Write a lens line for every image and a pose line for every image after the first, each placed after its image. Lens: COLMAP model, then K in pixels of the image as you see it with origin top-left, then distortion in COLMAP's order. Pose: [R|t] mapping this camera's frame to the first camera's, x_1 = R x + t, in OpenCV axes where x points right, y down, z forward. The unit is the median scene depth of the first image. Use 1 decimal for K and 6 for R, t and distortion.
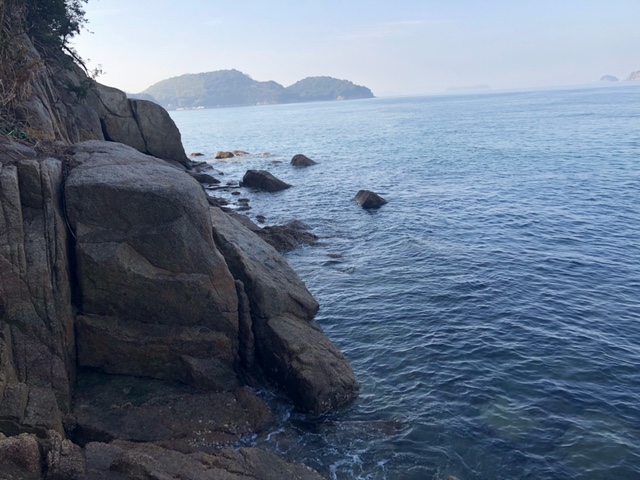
lens RADIAL K [[520.5, 0, 320.1], [0, 520.5, 239.5], [0, 0, 1]] dist [0.017553, -0.006958]
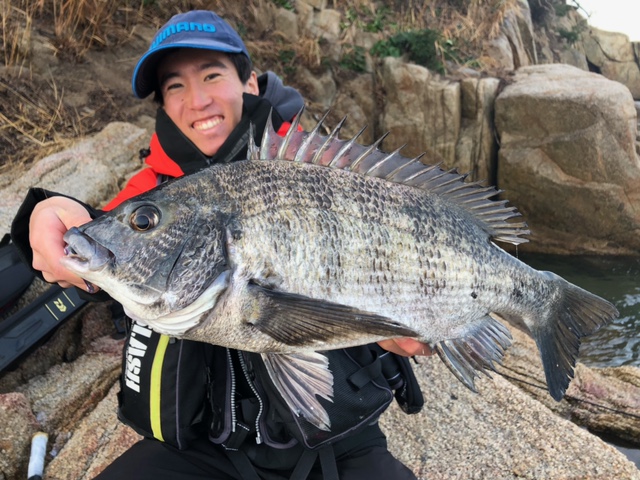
lens RADIAL K [[520.5, 0, 320.6], [0, 520.5, 239.8], [0, 0, 1]] dist [0.017553, -0.006958]
pose [[0.618516, 0.131269, -0.774730, 0.211019], [-0.084920, 0.991339, 0.100174, 0.122343], [0.781170, 0.003831, 0.624307, -0.036476]]
